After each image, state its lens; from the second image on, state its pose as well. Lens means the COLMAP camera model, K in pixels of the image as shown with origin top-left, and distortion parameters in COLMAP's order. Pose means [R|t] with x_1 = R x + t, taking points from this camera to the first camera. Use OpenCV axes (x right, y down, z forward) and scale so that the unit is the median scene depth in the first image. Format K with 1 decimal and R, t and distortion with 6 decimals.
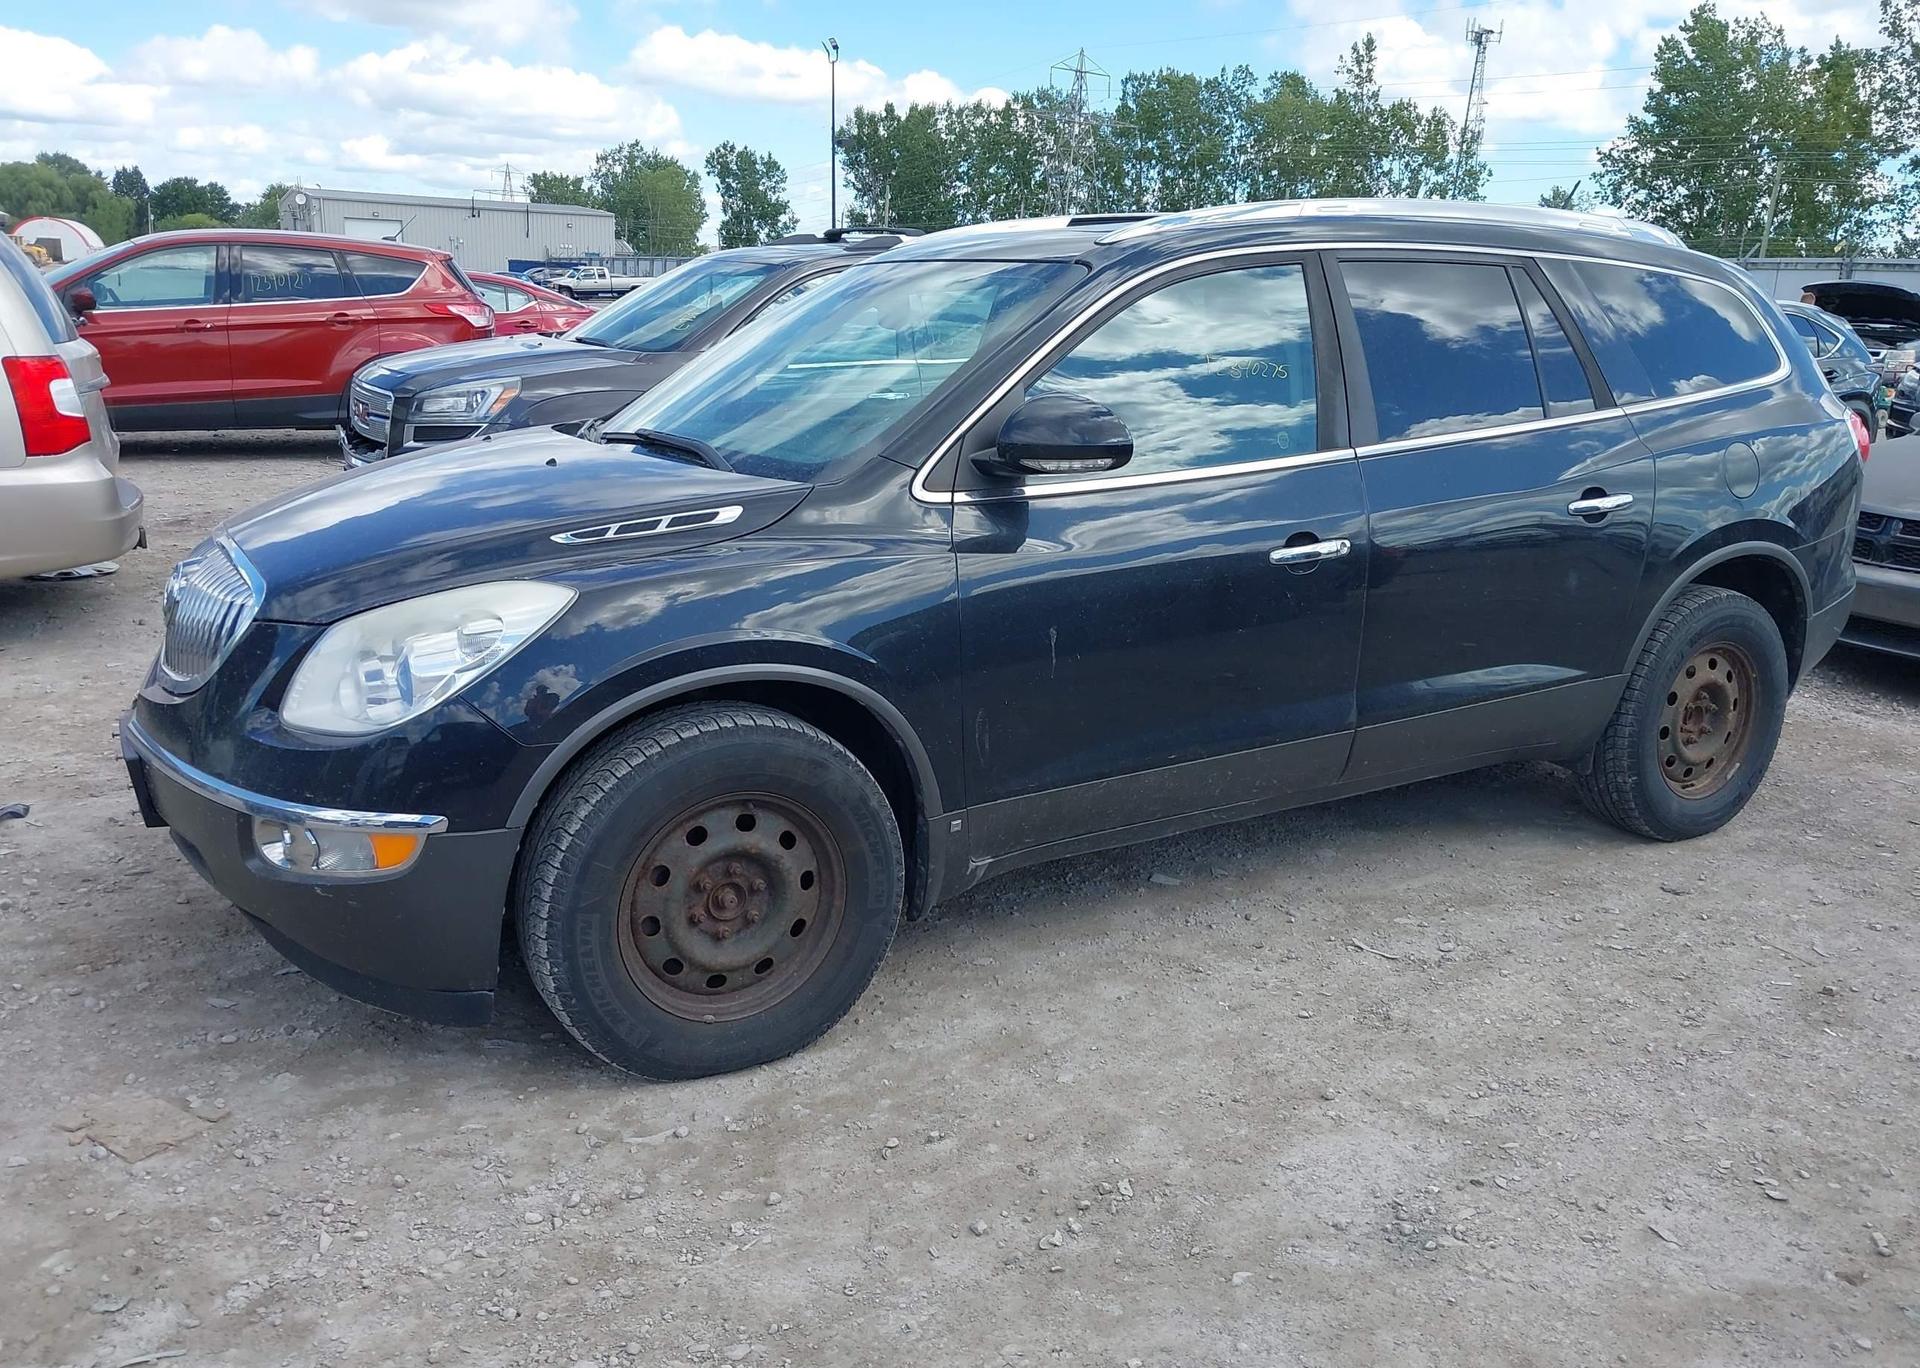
lens RADIAL K [[1622.6, 0, 951.0], [0, 1622.6, 682.0], [0, 0, 1]] dist [-0.001037, 0.012795]
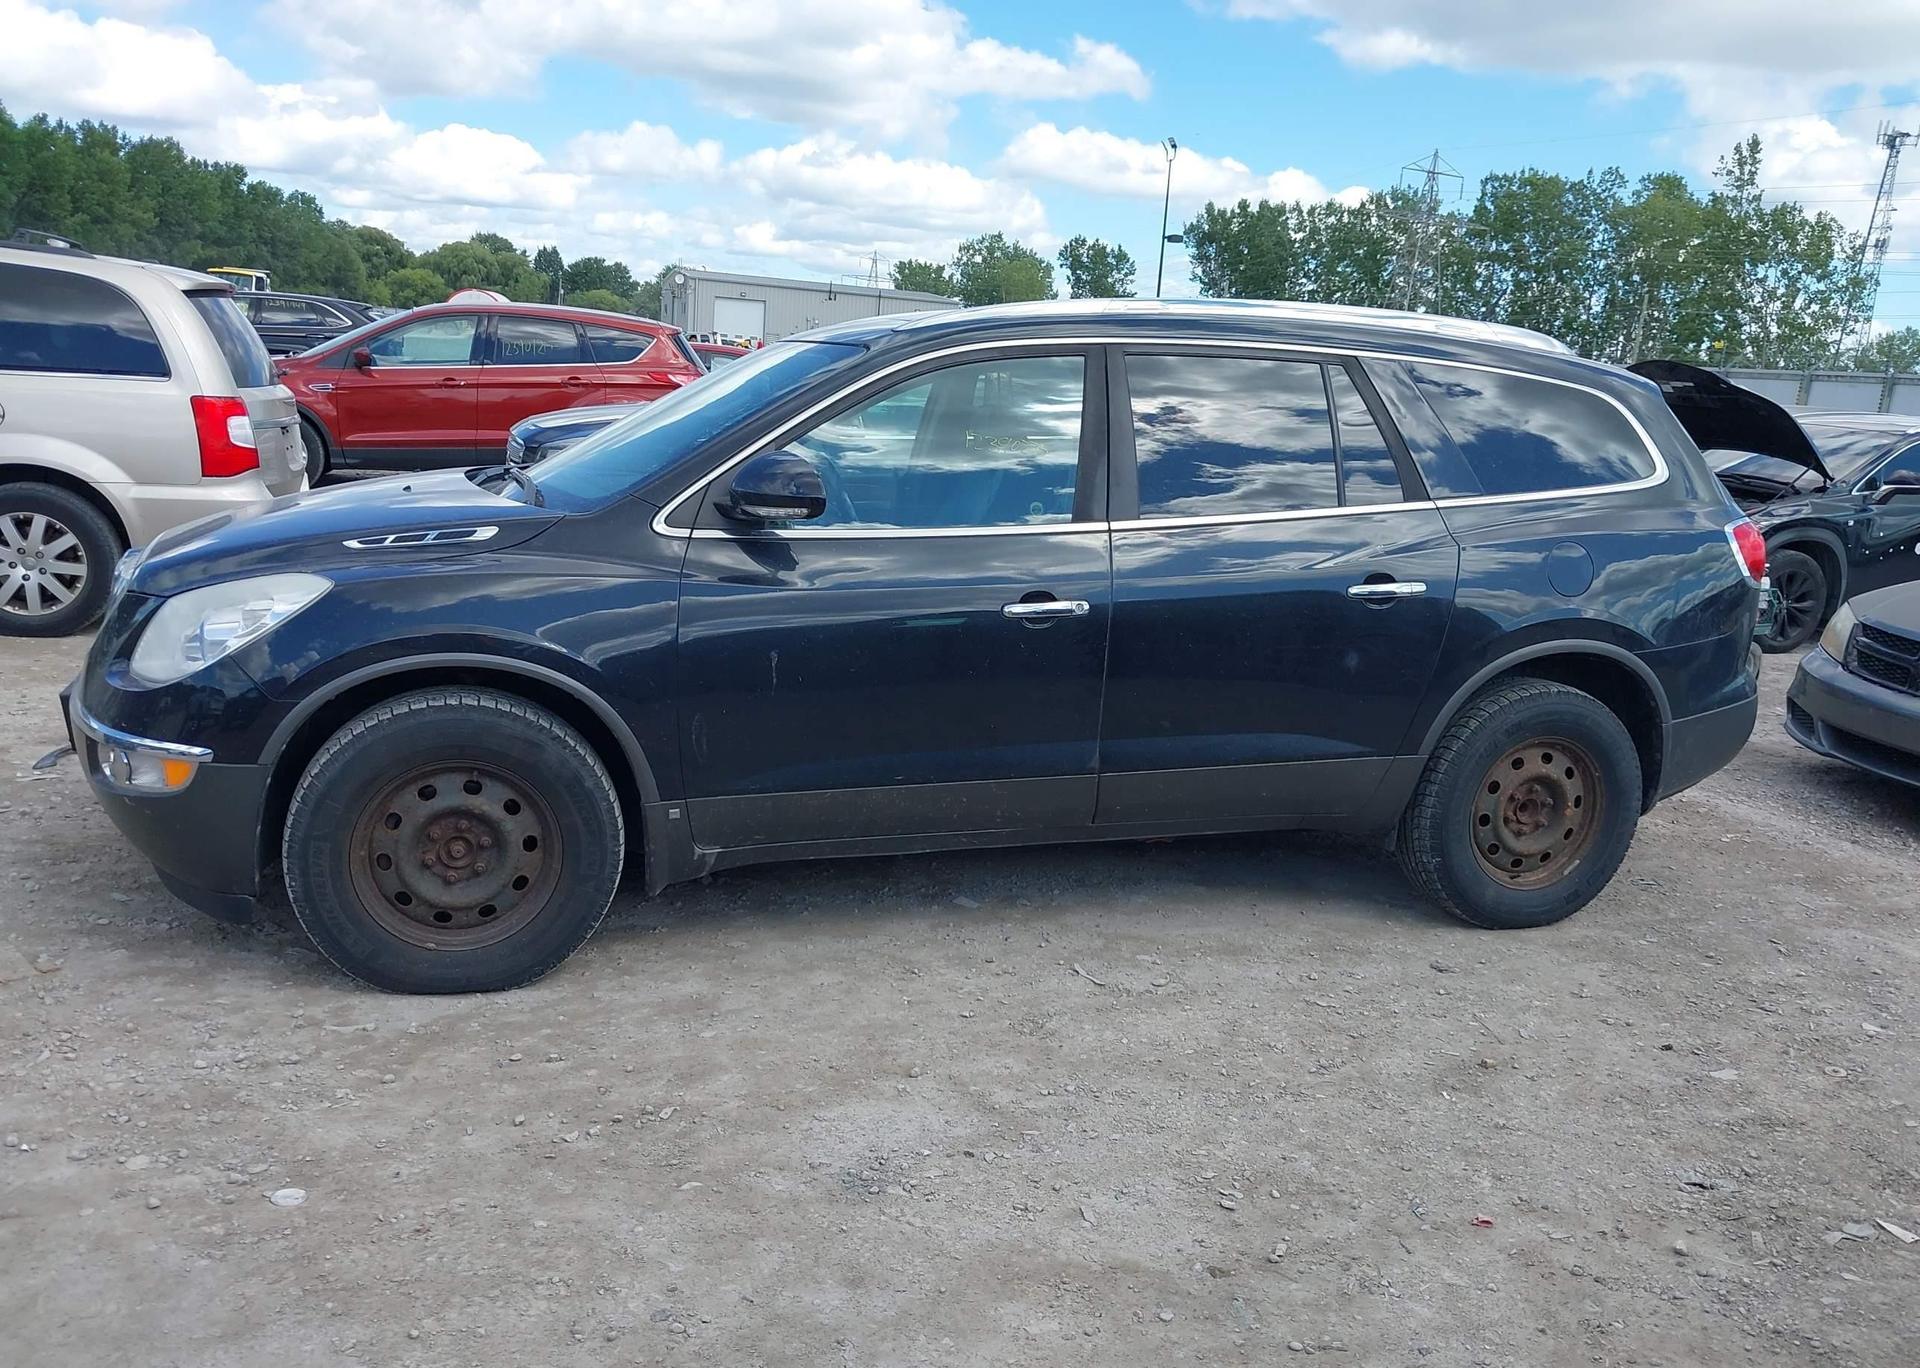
lens RADIAL K [[1622.6, 0, 948.9], [0, 1622.6, 695.4], [0, 0, 1]] dist [-0.001037, 0.012795]
pose [[0.972361, 0.081944, -0.218629, 0.245557], [-0.091704, 0.995176, -0.034857, 0.014578], [0.214718, 0.053943, 0.975185, -0.056085]]
